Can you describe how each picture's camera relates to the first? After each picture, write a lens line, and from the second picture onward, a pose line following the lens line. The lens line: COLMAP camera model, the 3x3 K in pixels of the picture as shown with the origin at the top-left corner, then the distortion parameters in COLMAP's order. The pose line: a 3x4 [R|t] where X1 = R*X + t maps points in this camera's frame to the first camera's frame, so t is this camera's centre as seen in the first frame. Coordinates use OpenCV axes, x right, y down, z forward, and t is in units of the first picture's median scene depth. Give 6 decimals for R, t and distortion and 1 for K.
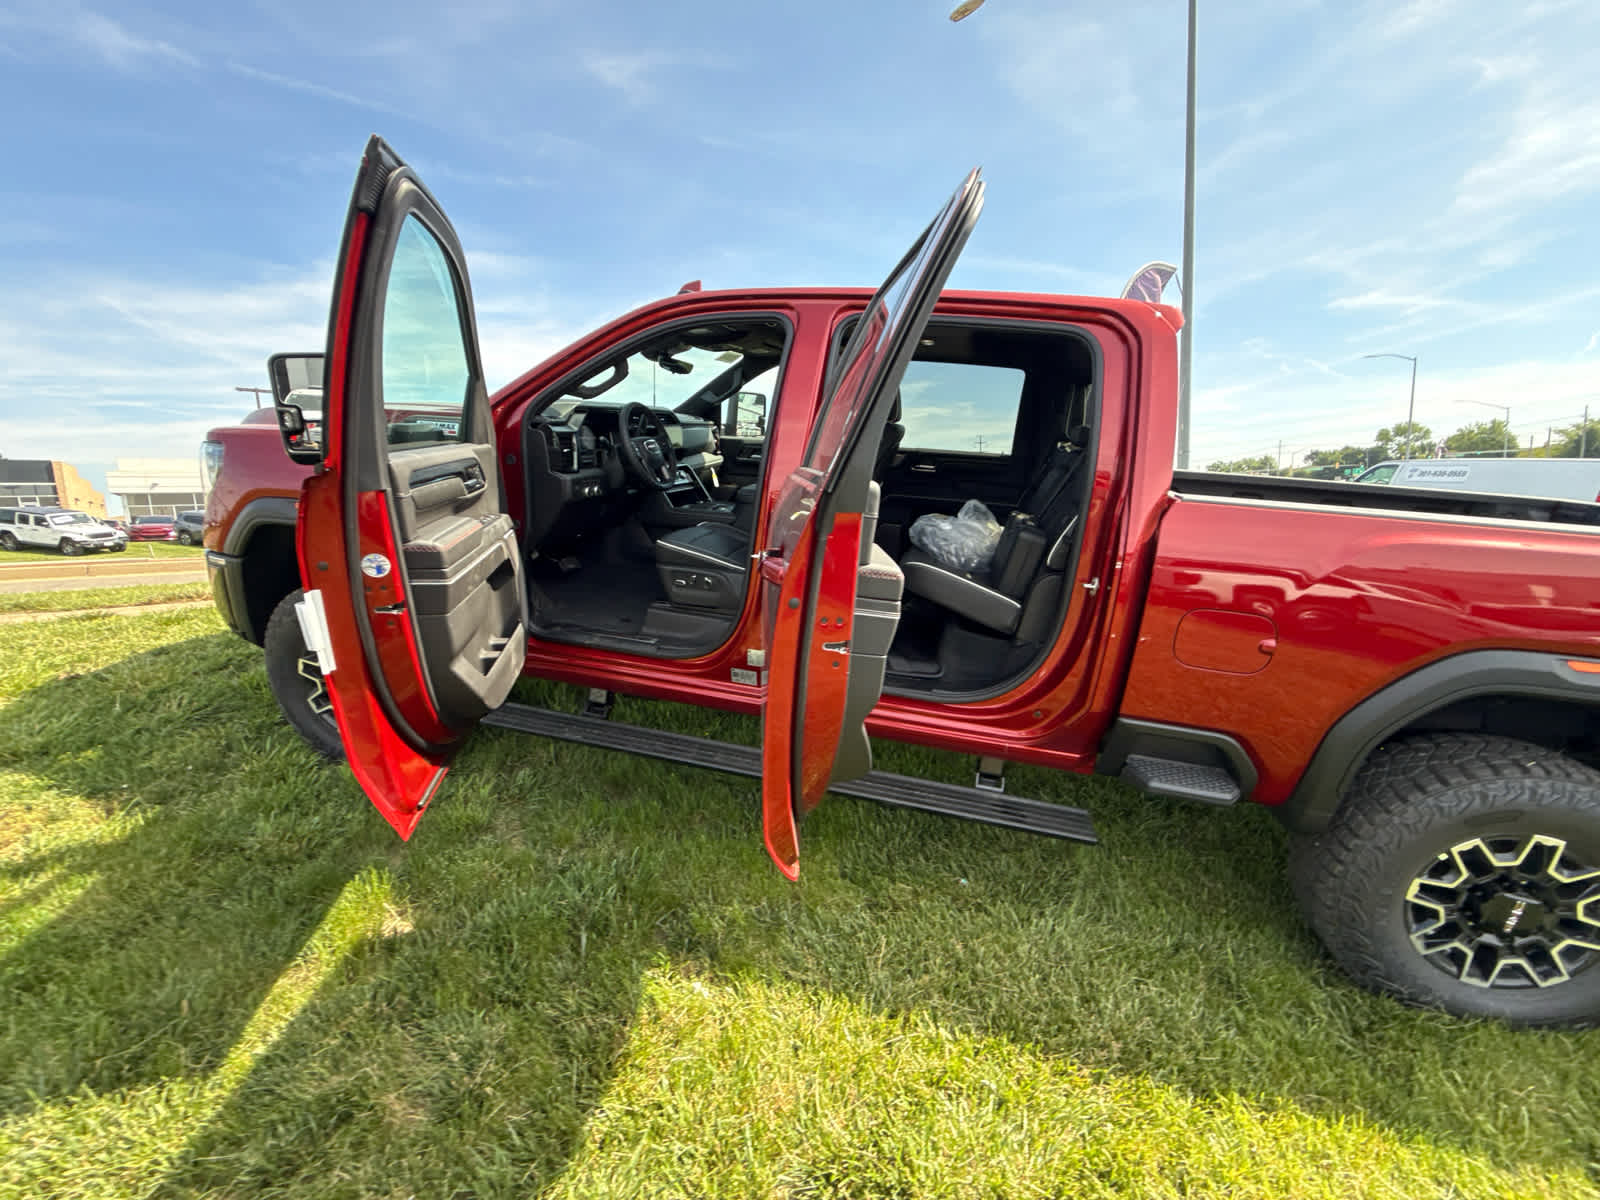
lens RADIAL K [[637.8, 0, 803.4], [0, 637.8, 601.1], [0, 0, 1]] dist [0.001621, -0.000200]
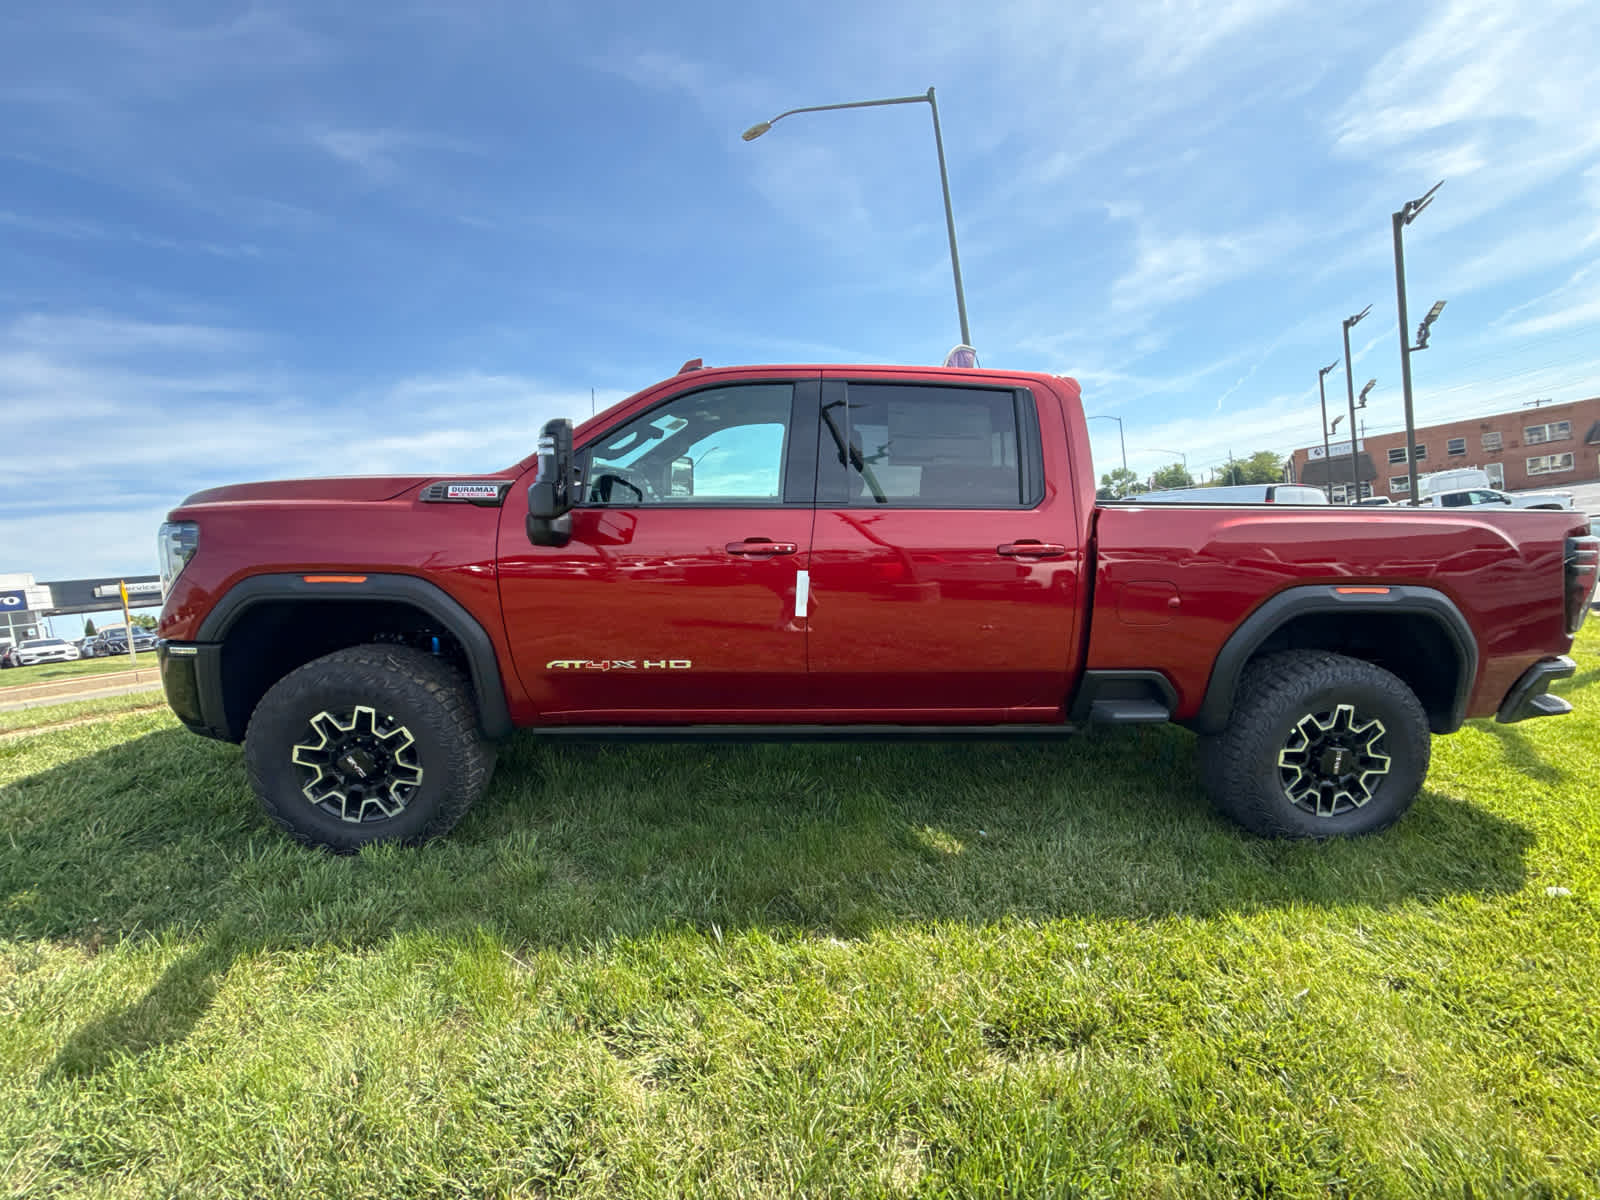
lens RADIAL K [[637.8, 0, 792.8], [0, 637.8, 600.1], [0, 0, 1]] dist [0.001621, -0.000200]
pose [[0.957285, -0.099676, 0.271422, -0.460152], [0.127215, 0.988158, -0.085789, 0.074604], [-0.259657, 0.116654, 0.958629, -0.148075]]
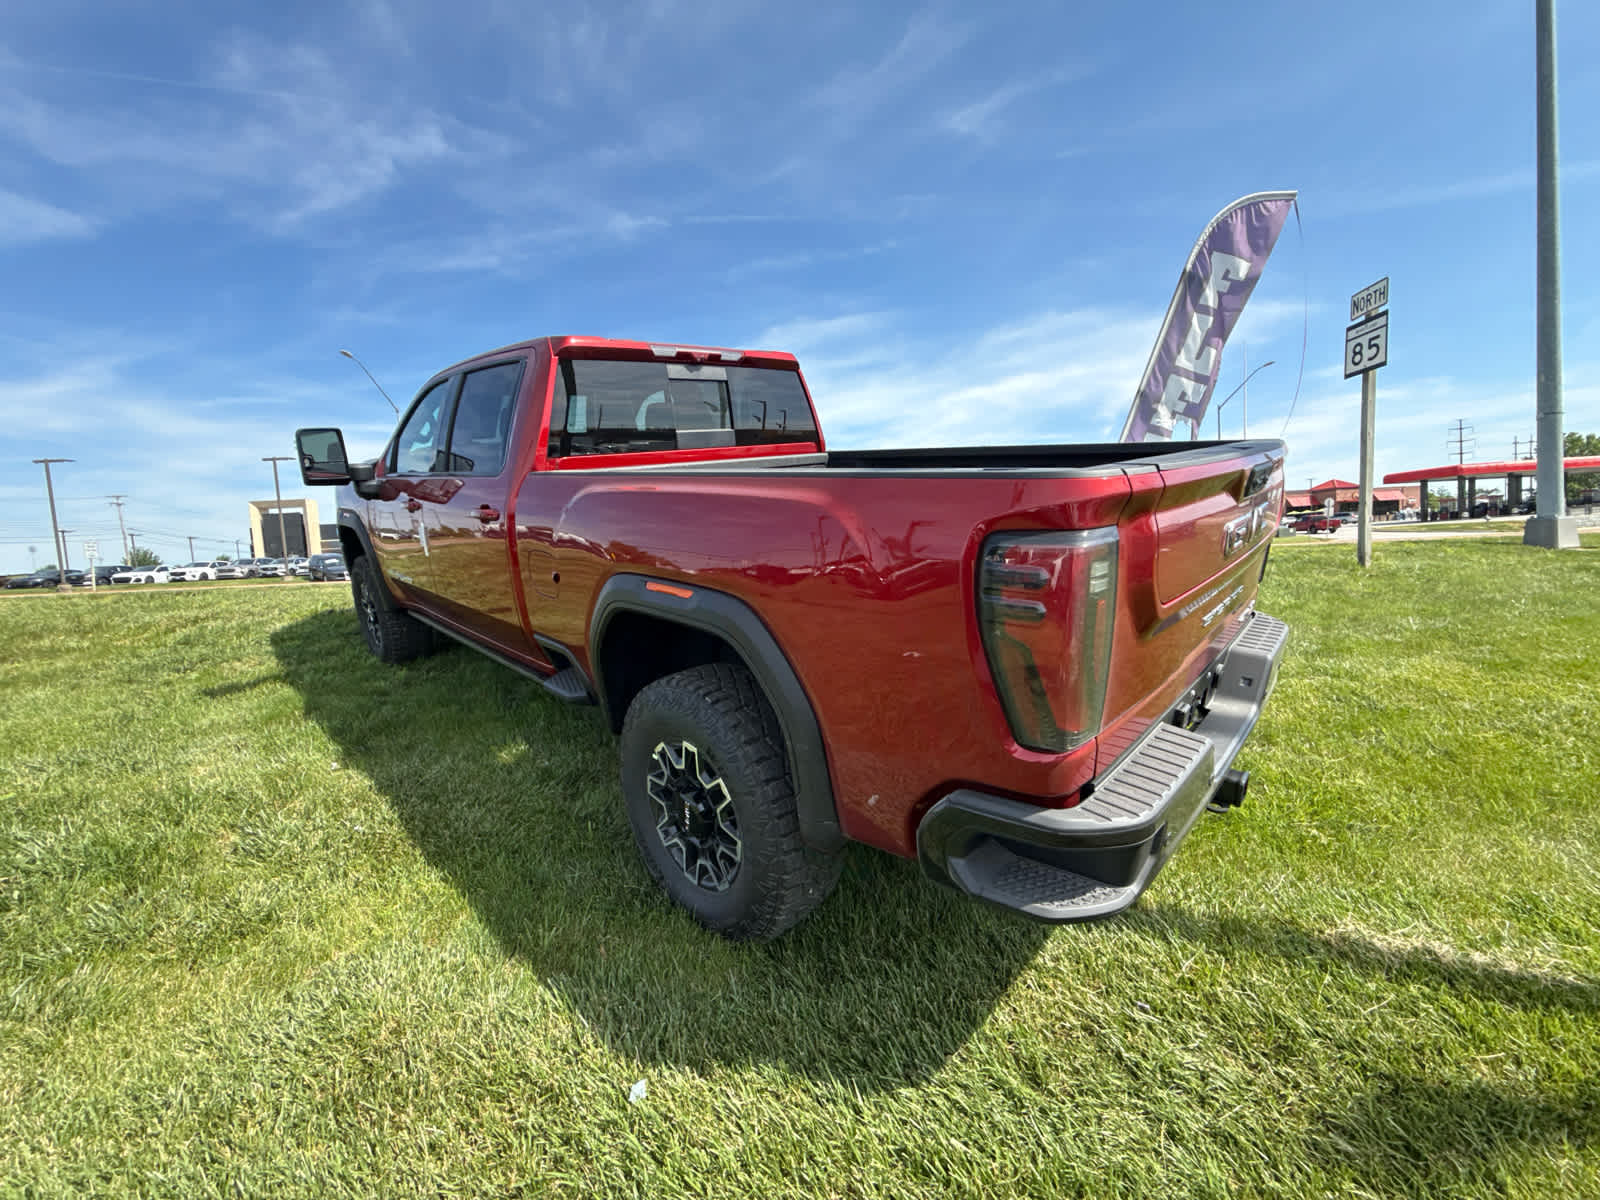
lens RADIAL K [[637.8, 0, 802.2], [0, 637.8, 599.6], [0, 0, 1]] dist [0.001621, -0.000200]
pose [[0.856690, 0.023378, -0.515301, 1.735070], [-0.045443, 0.998509, -0.030250, 0.127722], [0.513826, 0.049332, 0.856475, 0.112286]]
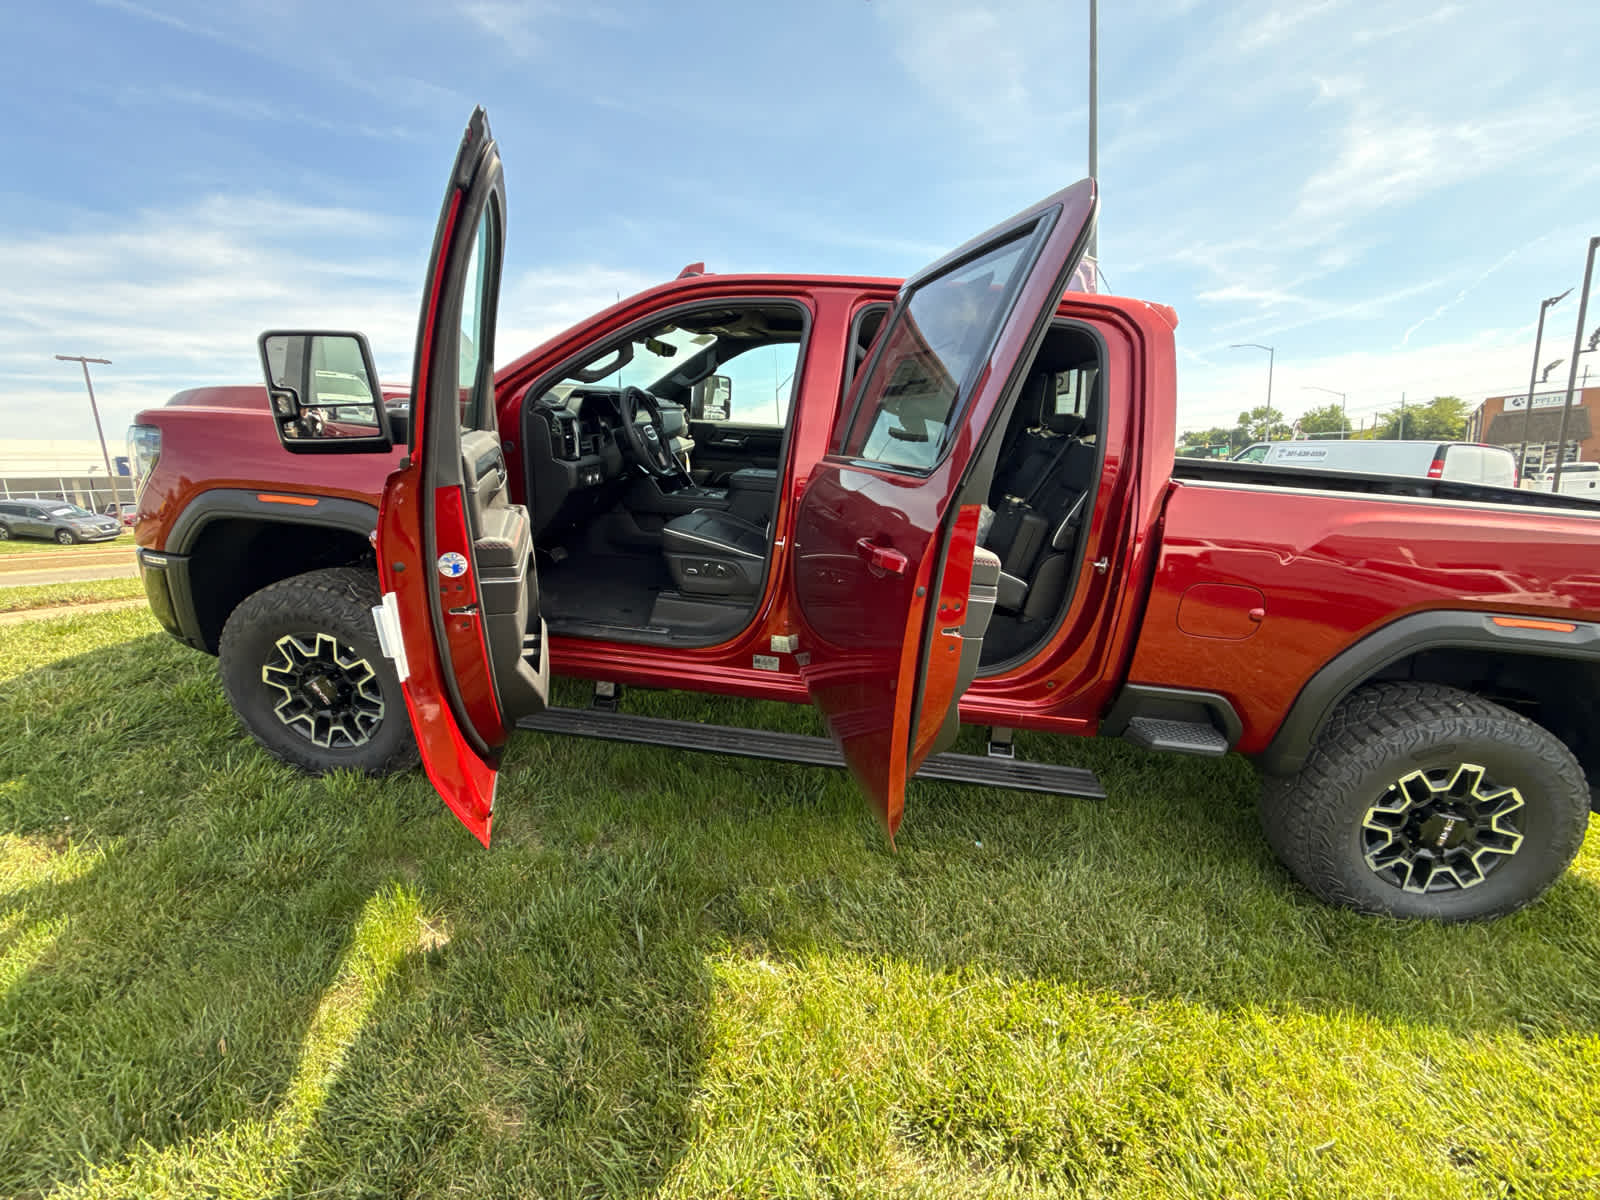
lens RADIAL K [[637.8, 0, 804.8], [0, 637.8, 600.9], [0, 0, 1]] dist [0.001621, -0.000200]
pose [[0.990483, -0.033594, 0.133473, -0.201571], [0.029725, 0.999081, 0.030877, -0.009906], [-0.134388, -0.026616, 0.990571, -0.008066]]
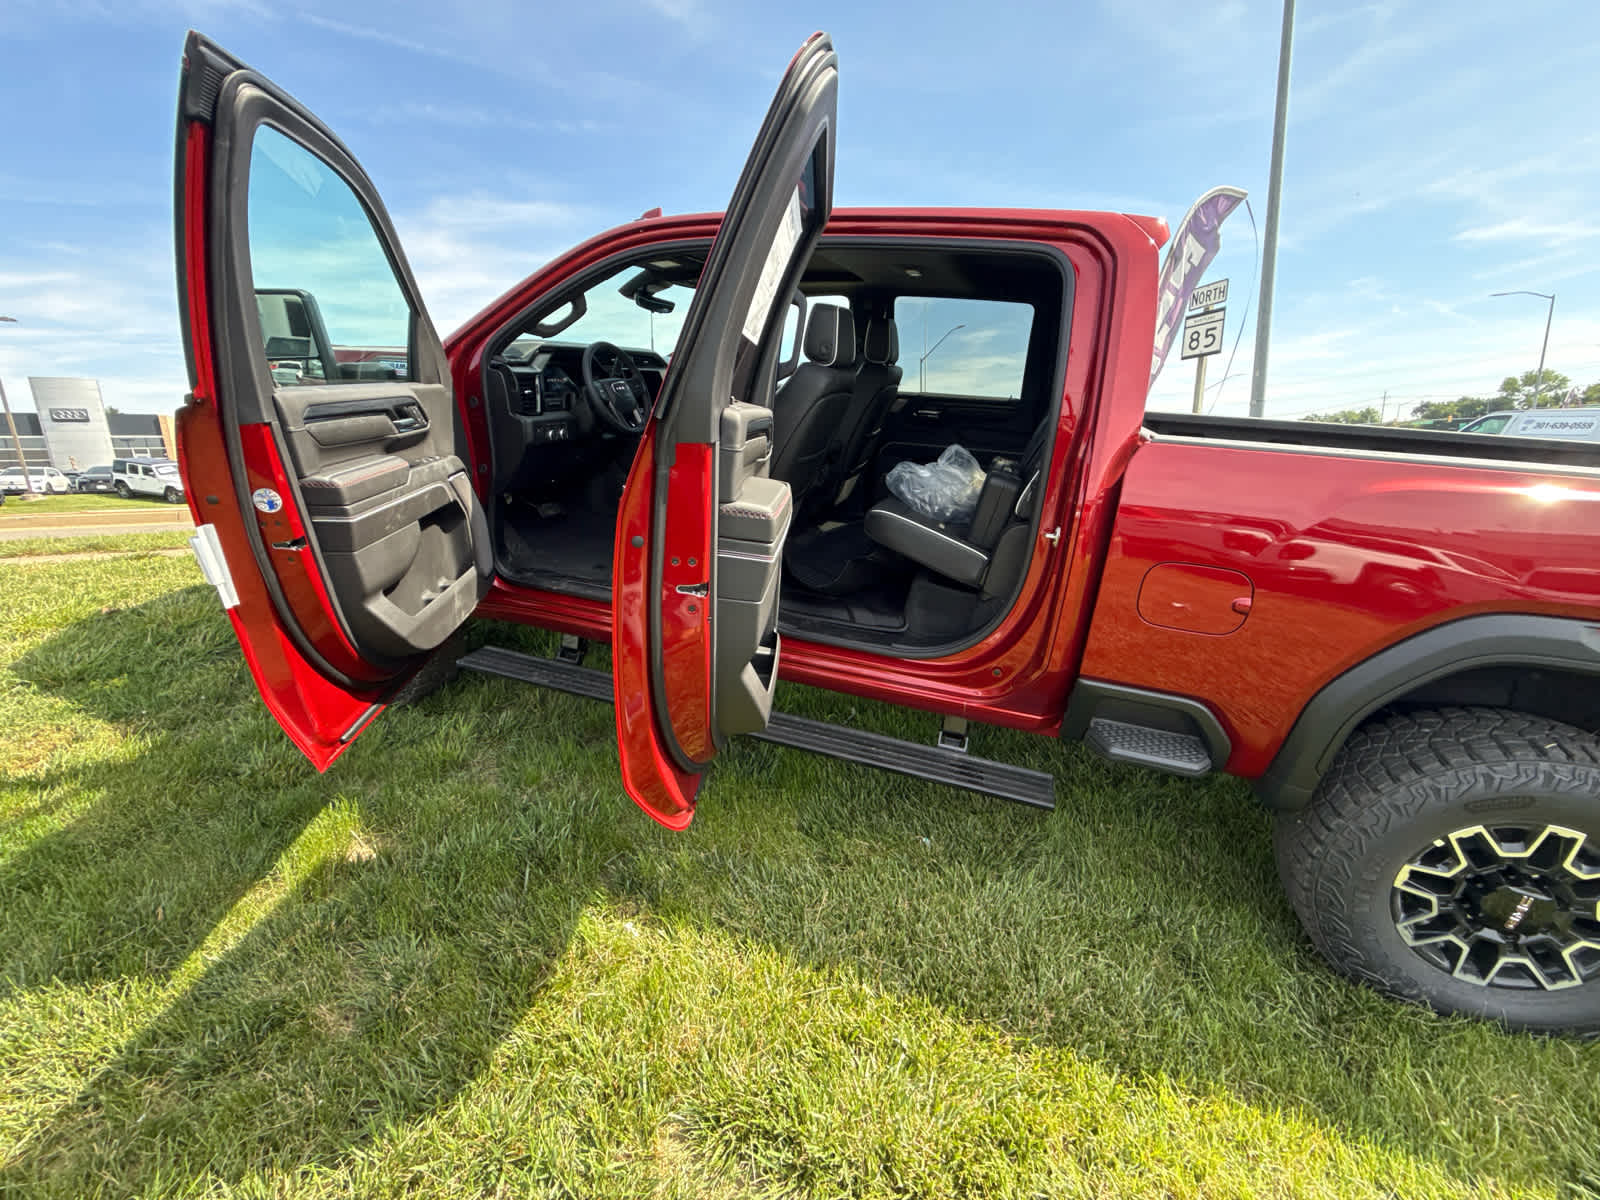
lens RADIAL K [[637.8, 0, 802.6], [0, 637.8, 598.5], [0, 0, 1]] dist [0.001621, -0.000200]
pose [[0.996072, 0.022437, -0.085652, 0.169929], [-0.016971, 0.997804, 0.064017, 0.014823], [0.086901, -0.062312, 0.994266, 0.048670]]
